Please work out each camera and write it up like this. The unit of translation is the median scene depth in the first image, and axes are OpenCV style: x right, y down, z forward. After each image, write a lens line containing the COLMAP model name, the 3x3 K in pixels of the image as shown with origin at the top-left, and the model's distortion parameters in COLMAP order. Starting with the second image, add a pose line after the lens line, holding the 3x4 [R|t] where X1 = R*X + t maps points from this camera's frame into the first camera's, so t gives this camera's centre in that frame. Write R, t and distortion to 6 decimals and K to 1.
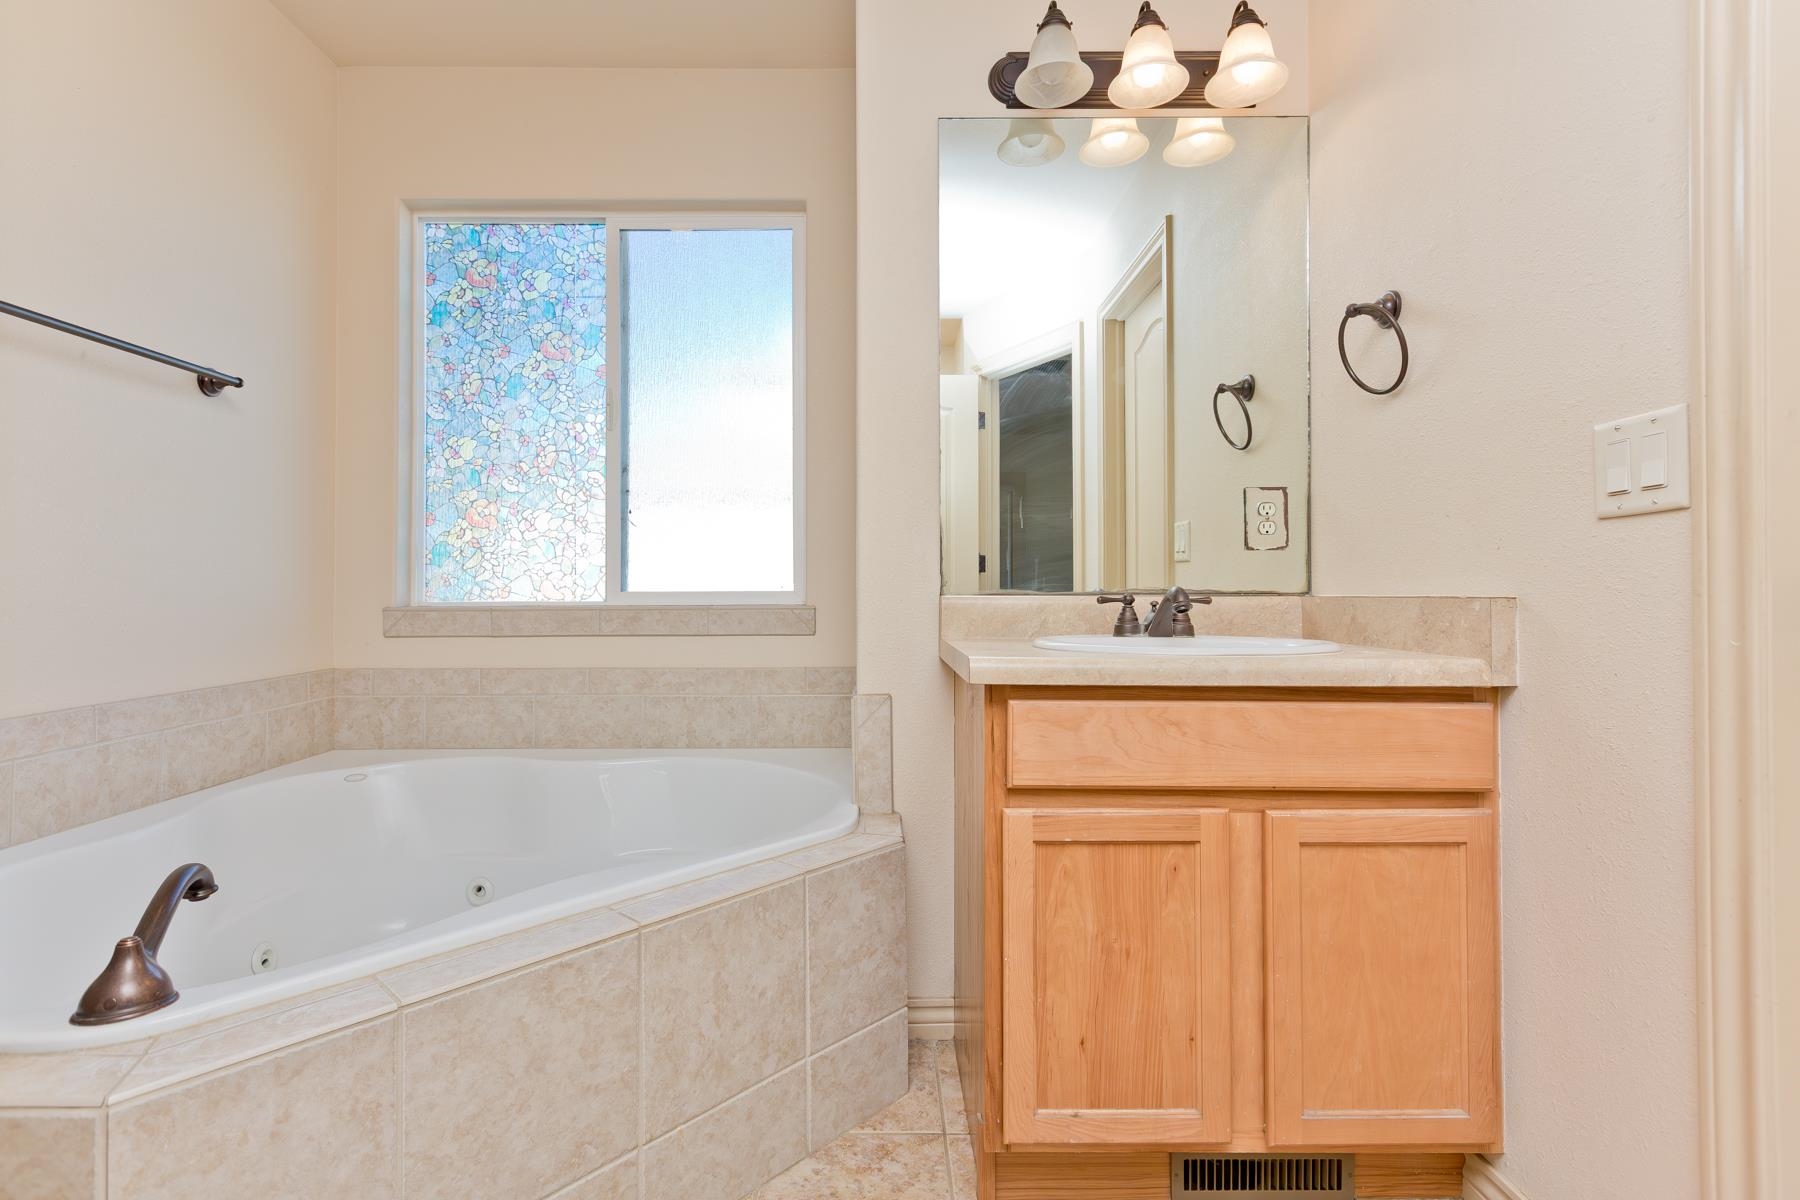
lens RADIAL K [[830.2, 0, 882.7], [0, 830.2, 583.6], [0, 0, 1]] dist [0.002801, -0.001655]
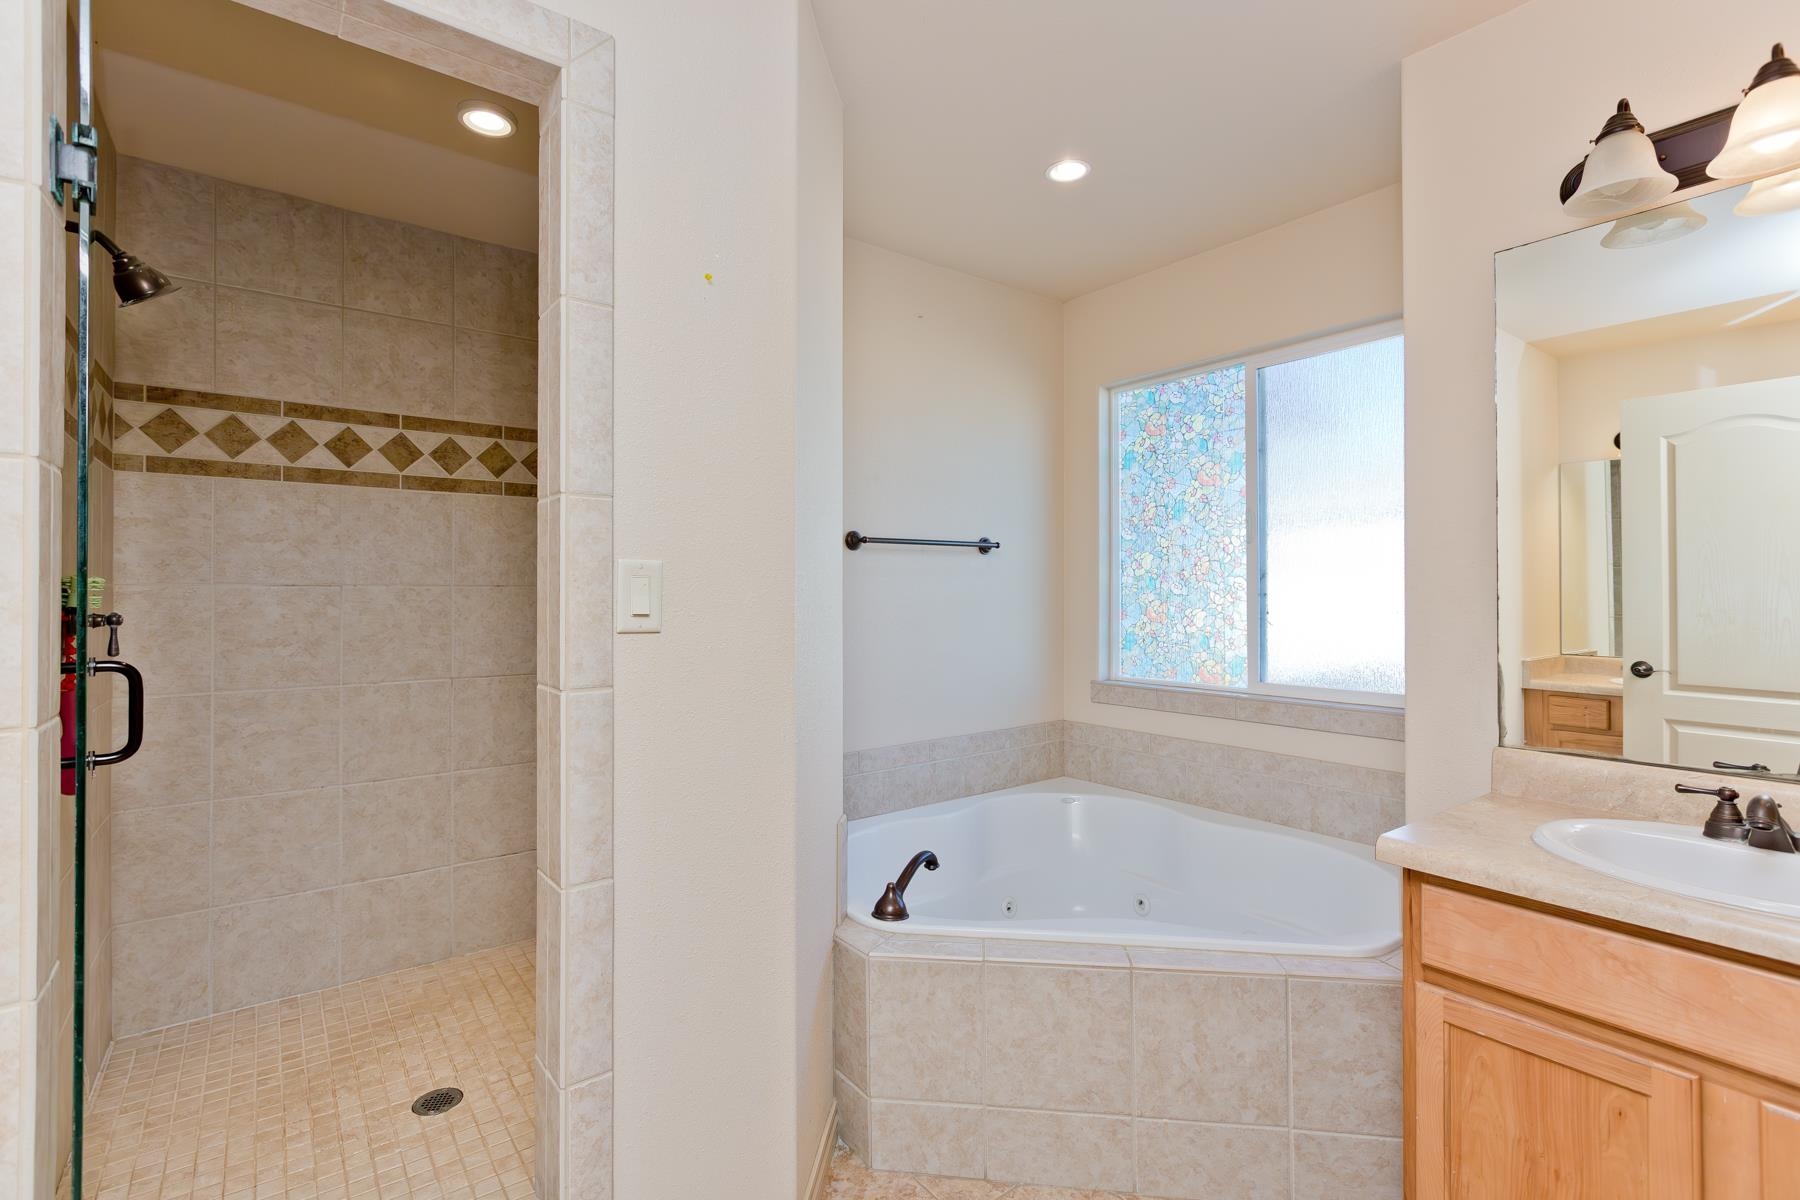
lens RADIAL K [[830.2, 0, 882.7], [0, 830.2, 583.6], [0, 0, 1]] dist [0.002801, -0.001655]
pose [[0.596519, -0.007178, -0.802567, 0.314553], [0.008107, 0.999963, -0.002917, -0.133422], [0.802558, -0.004766, 0.596555, -0.116768]]
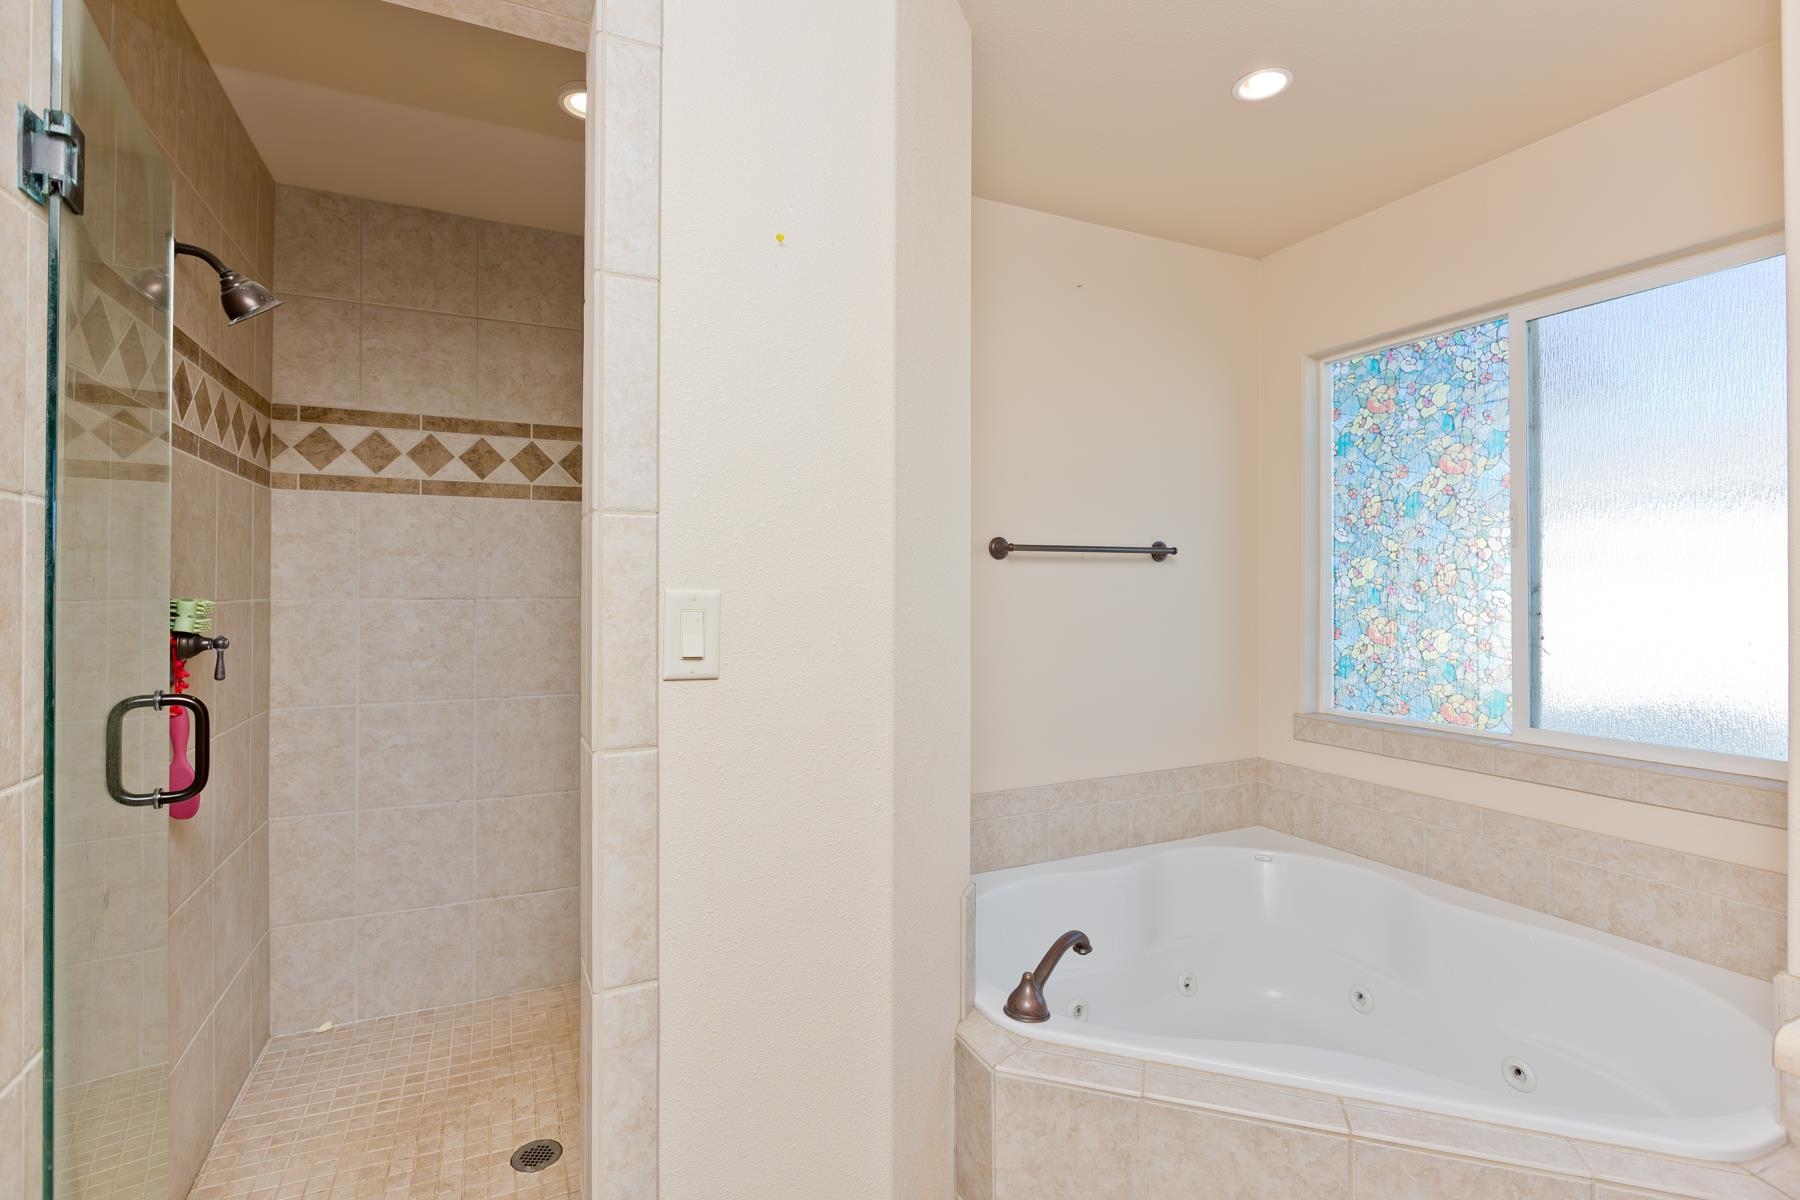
lens RADIAL K [[837.1, 0, 877.7], [0, 837.1, 580.5], [0, 0, 1]] dist [0.001681, -0.005775]
pose [[0.409992, -0.005672, -0.912071, 0.226402], [0.006781, 0.999972, -0.003170, -0.155949], [0.912064, -0.004885, 0.410019, -0.006873]]
